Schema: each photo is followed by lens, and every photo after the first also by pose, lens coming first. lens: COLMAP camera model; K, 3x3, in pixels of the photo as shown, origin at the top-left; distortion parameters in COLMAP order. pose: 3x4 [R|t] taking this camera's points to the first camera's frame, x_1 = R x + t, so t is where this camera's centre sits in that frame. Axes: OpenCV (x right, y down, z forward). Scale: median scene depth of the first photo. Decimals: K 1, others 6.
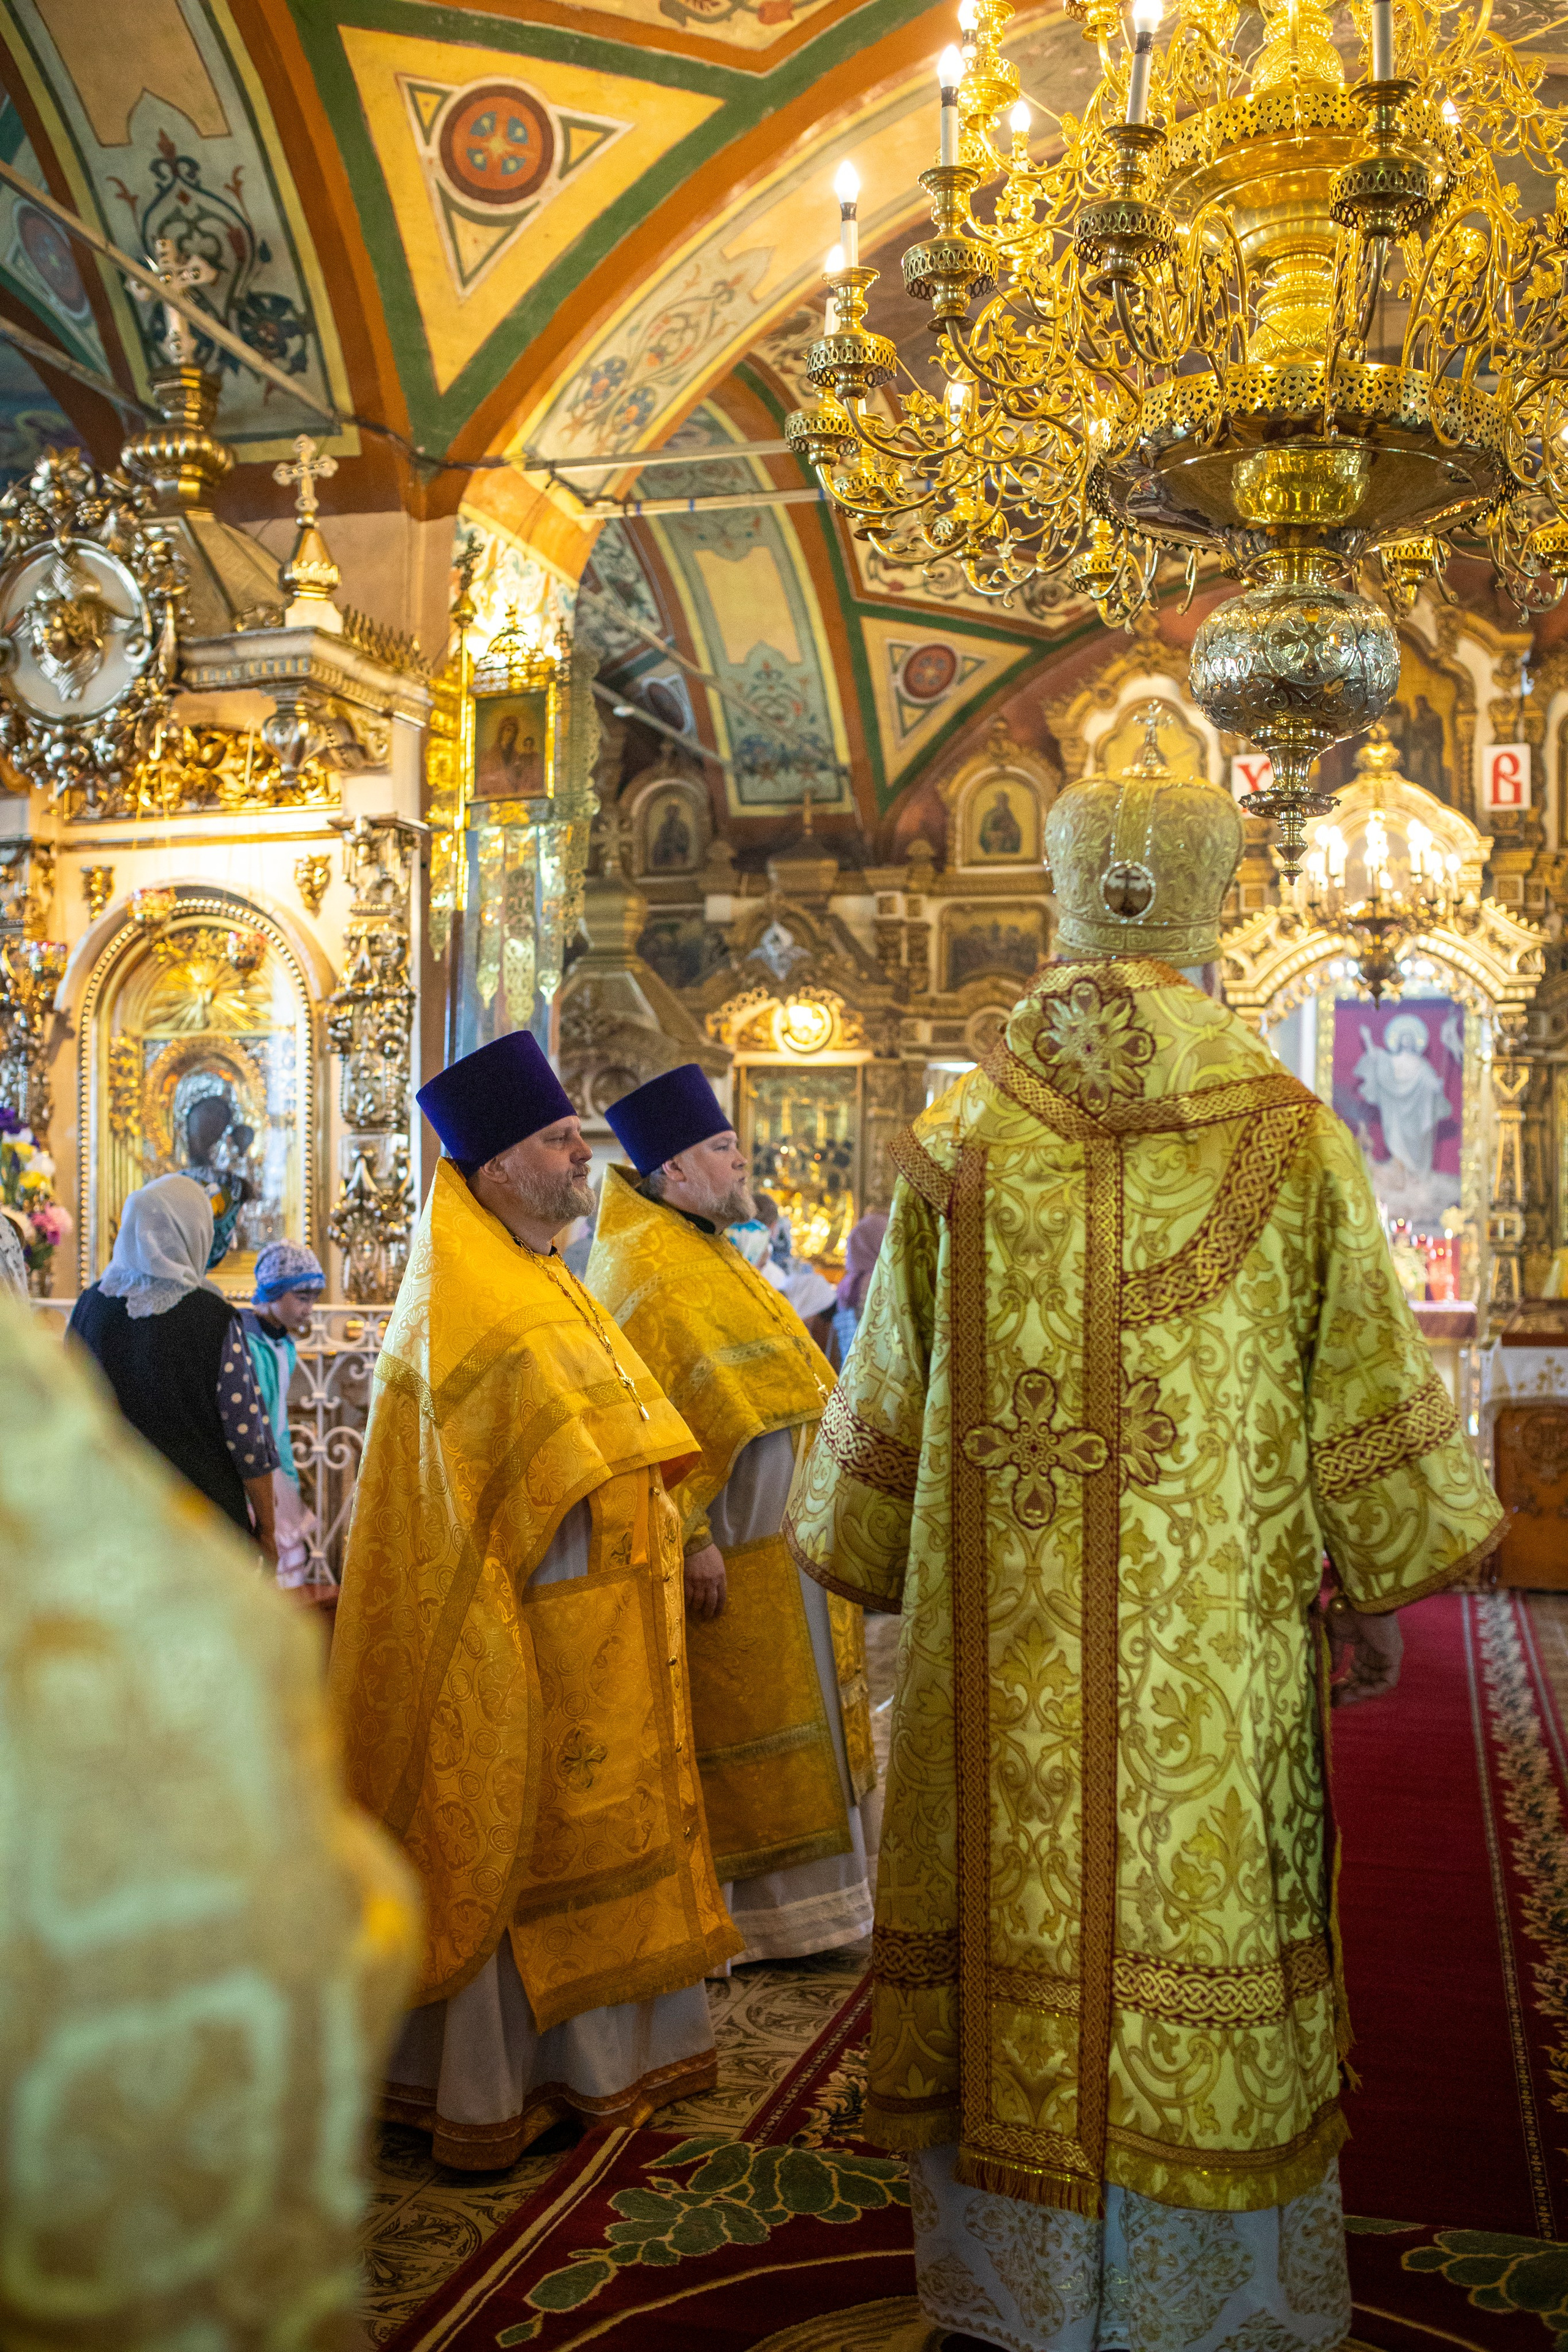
lens RADIAL K [[2309.9, 0, 803.3], [0, 2309.9, 1218.4], [0, 0, 1]] dist [-0.060814, 0.110007]
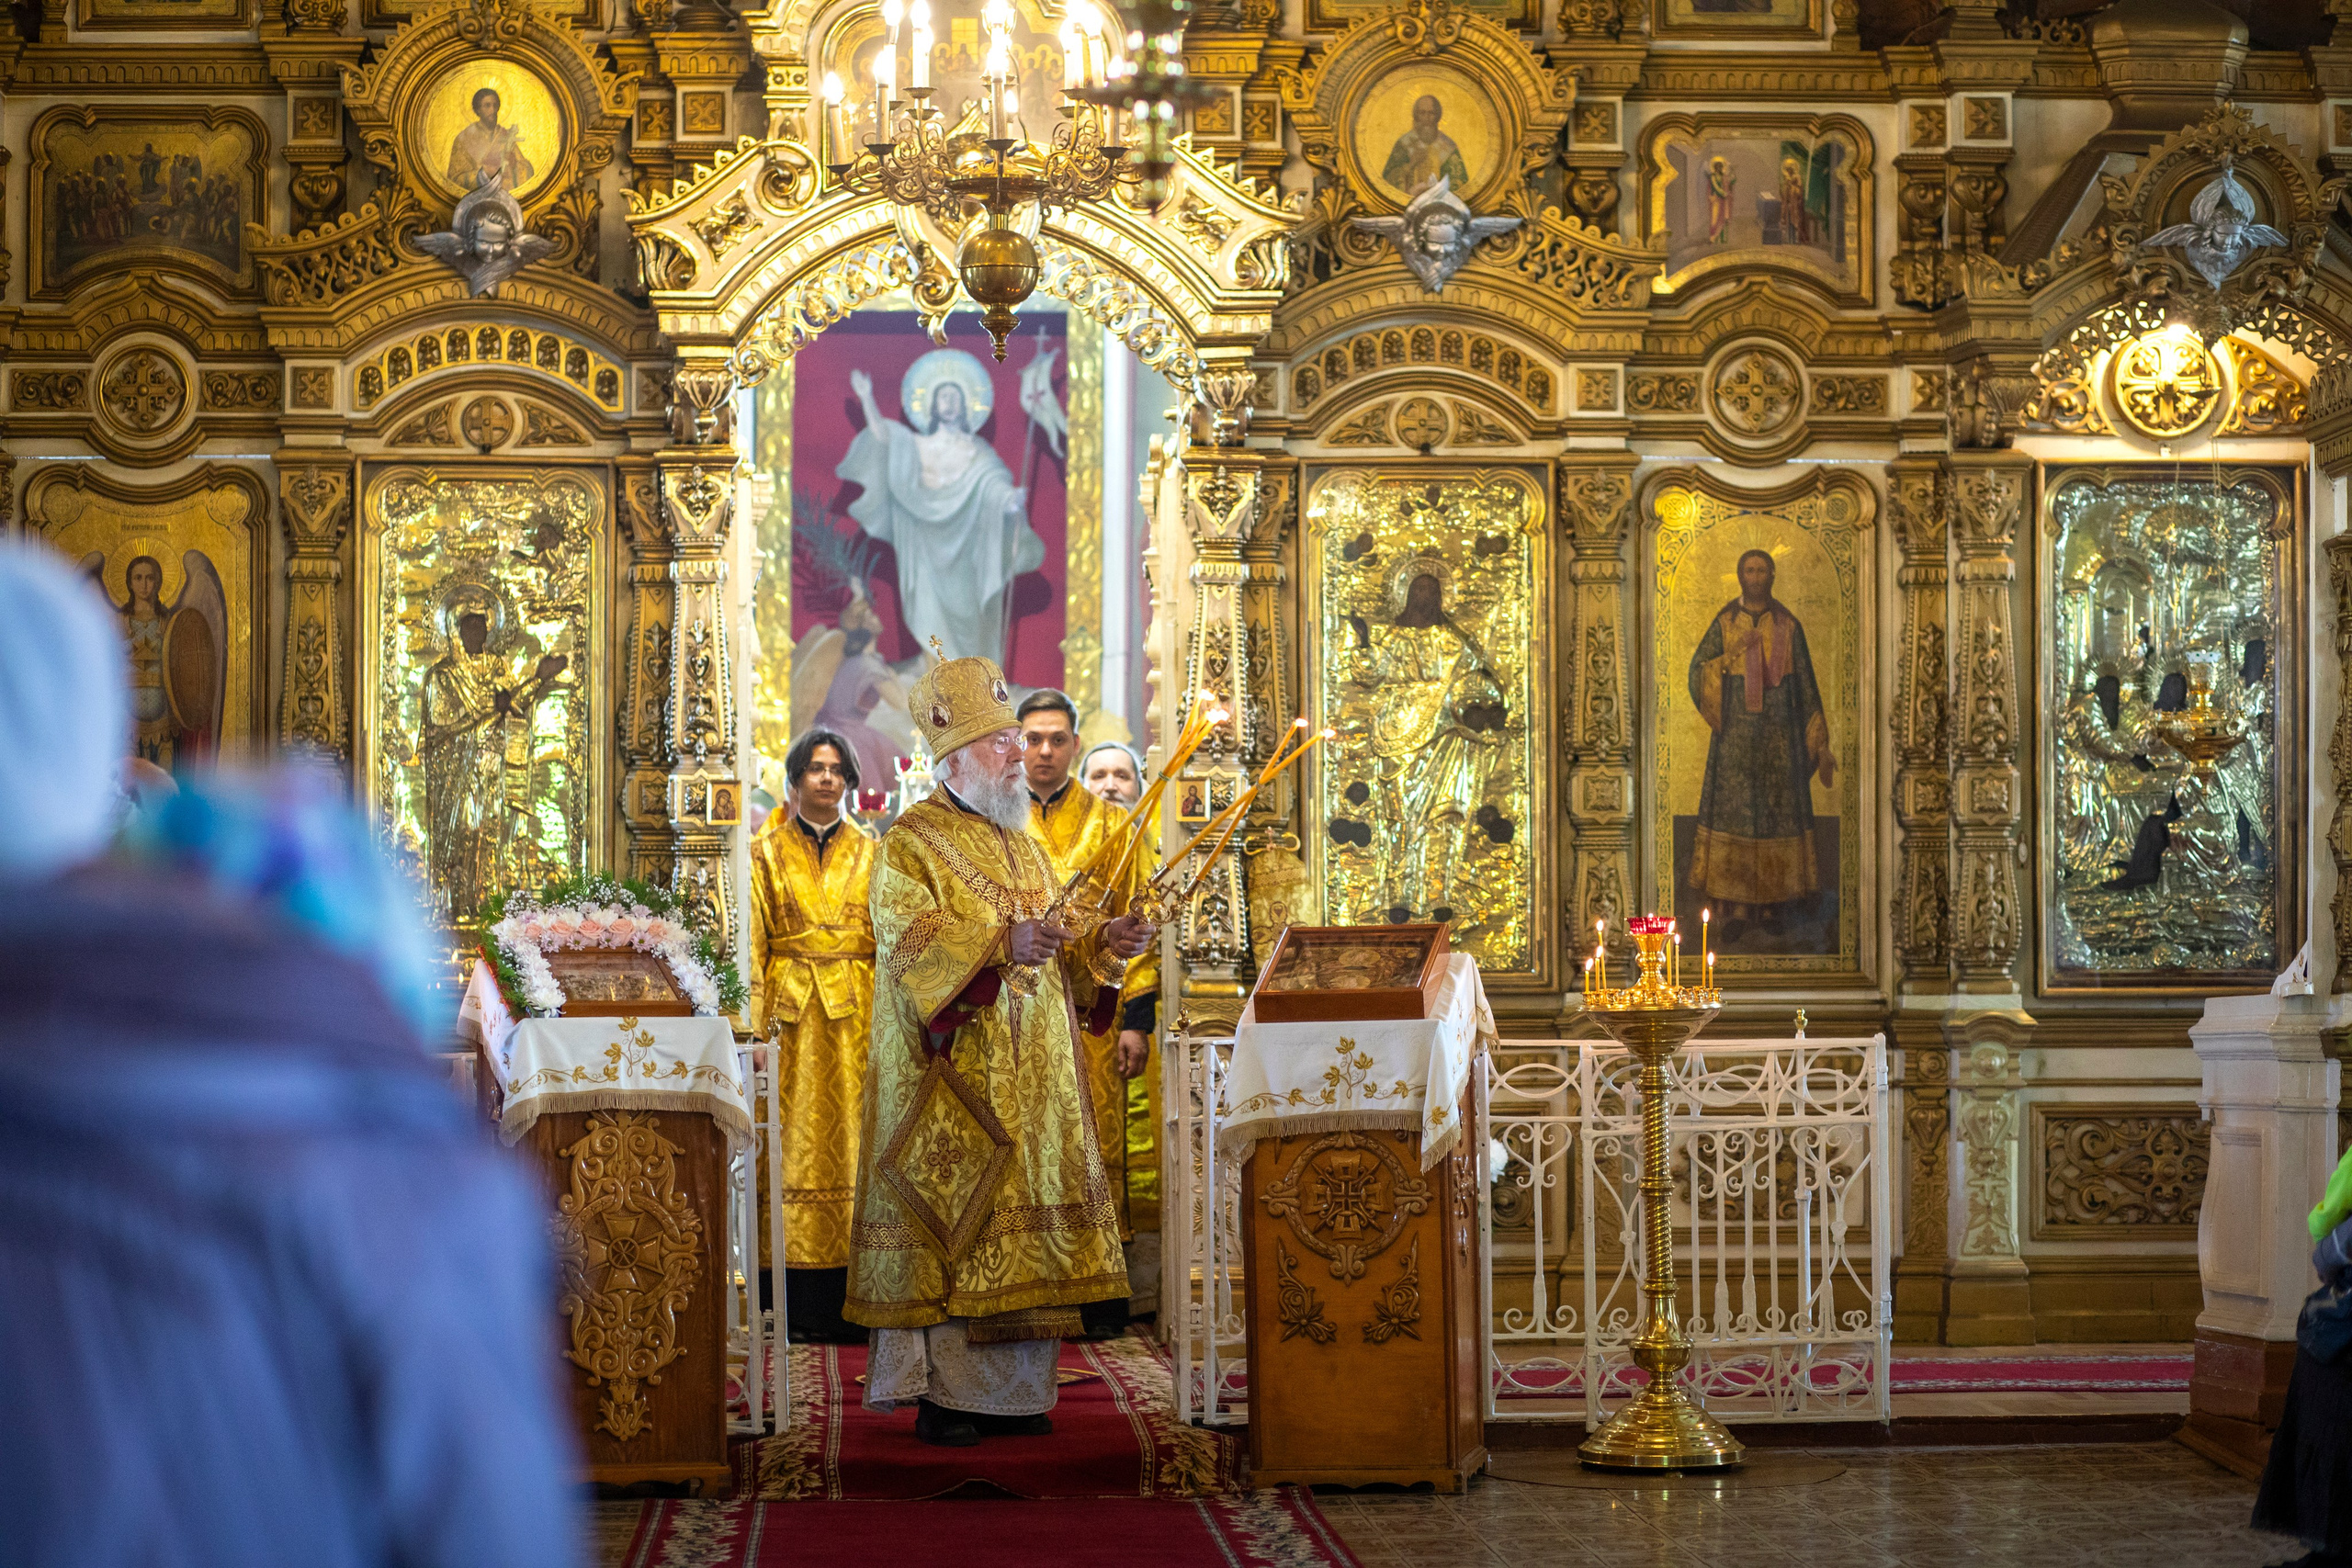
lens RADIAL K [[5713.9, 0, 1171.2], [0, 5713.9, 998.3], [0, 0, 1]] dist [-0.031417, -1.261495]
pose [[0.947853, -0.019690, 0.318099, -0.095307], [0.009037, 0.999349, 0.034933, 0.004224], [-0.318580, -0.030237, 0.947414, -0.164287]]
